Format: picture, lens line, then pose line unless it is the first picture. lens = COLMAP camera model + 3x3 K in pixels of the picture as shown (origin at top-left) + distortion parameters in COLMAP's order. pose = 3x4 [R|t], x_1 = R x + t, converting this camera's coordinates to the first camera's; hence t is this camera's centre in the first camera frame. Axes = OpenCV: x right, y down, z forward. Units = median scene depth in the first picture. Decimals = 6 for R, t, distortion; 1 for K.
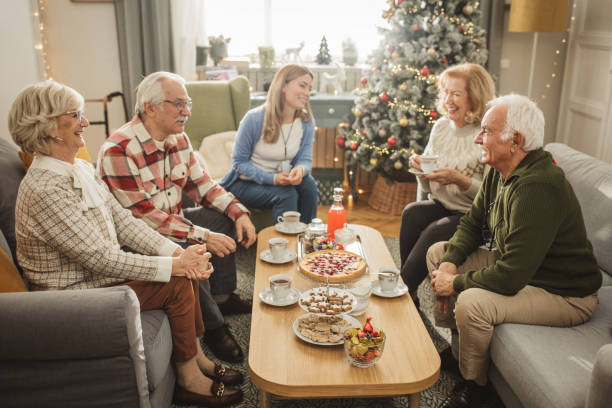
lens RADIAL K [[585.4, 0, 307.6], [0, 585.4, 206.6], [0, 0, 1]] dist [-0.019355, 0.000000]
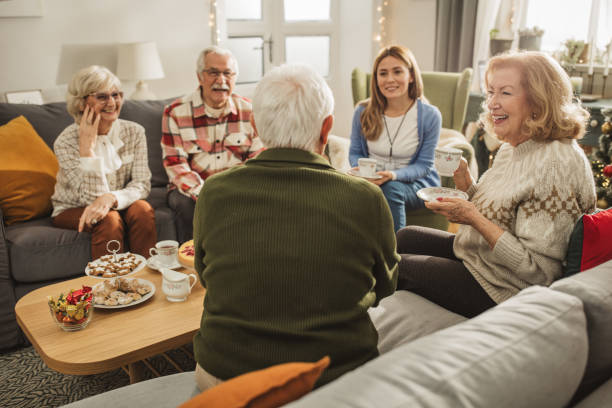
lens RADIAL K [[585.4, 0, 309.7], [0, 585.4, 188.1], [0, 0, 1]] dist [-0.019355, 0.000000]
pose [[0.593320, 0.203312, -0.778868, 0.467649], [-0.237082, 0.968796, 0.072287, -0.055803], [0.769262, 0.141766, 0.623008, 0.293092]]
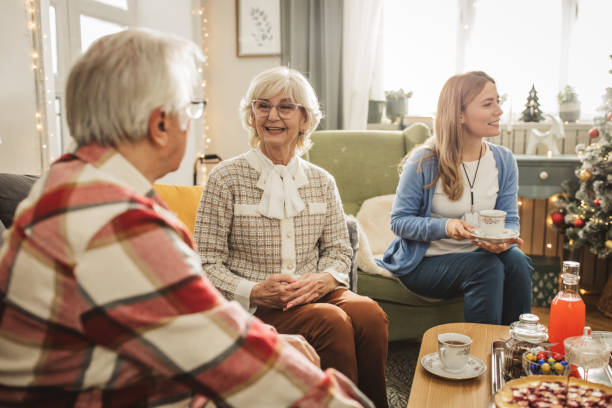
lens RADIAL K [[585.4, 0, 310.5], [0, 585.4, 212.5], [0, 0, 1]] dist [-0.019355, 0.000000]
pose [[0.949333, 0.030968, -0.312744, -0.006974], [-0.082205, 0.984956, -0.152001, 0.017849], [0.303332, 0.170009, 0.937596, 0.268214]]
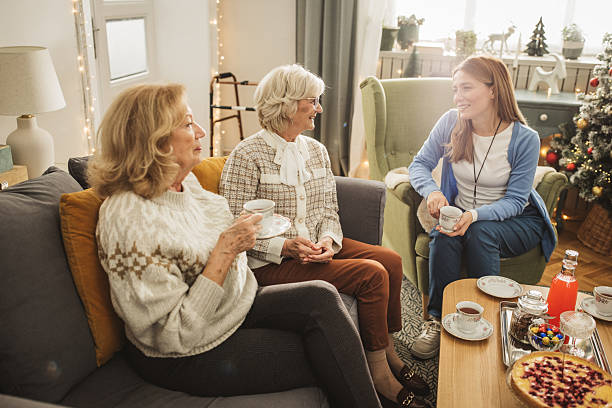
lens RADIAL K [[585.4, 0, 310.2], [0, 585.4, 208.2], [0, 0, 1]] dist [-0.019355, 0.000000]
pose [[0.958115, 0.114318, -0.262578, -0.045293], [-0.103679, 0.993140, 0.054071, -0.056959], [0.266958, -0.024583, 0.963394, 0.170821]]
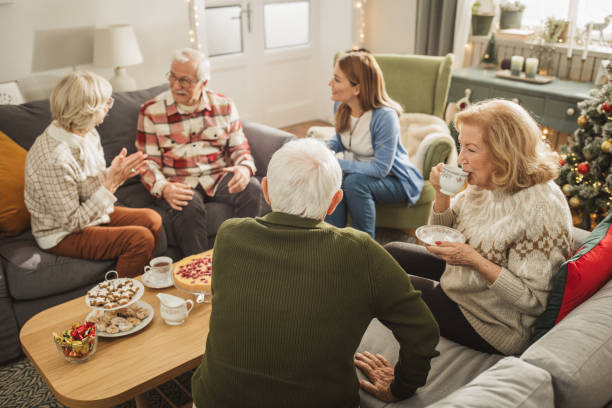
lens RADIAL K [[585.4, 0, 314.8], [0, 585.4, 204.2], [0, 0, 1]] dist [-0.019355, 0.000000]
pose [[0.631981, 0.291392, -0.718116, 0.457957], [-0.228512, 0.955489, 0.186609, -0.124709], [0.740529, 0.046165, 0.670437, 0.267503]]
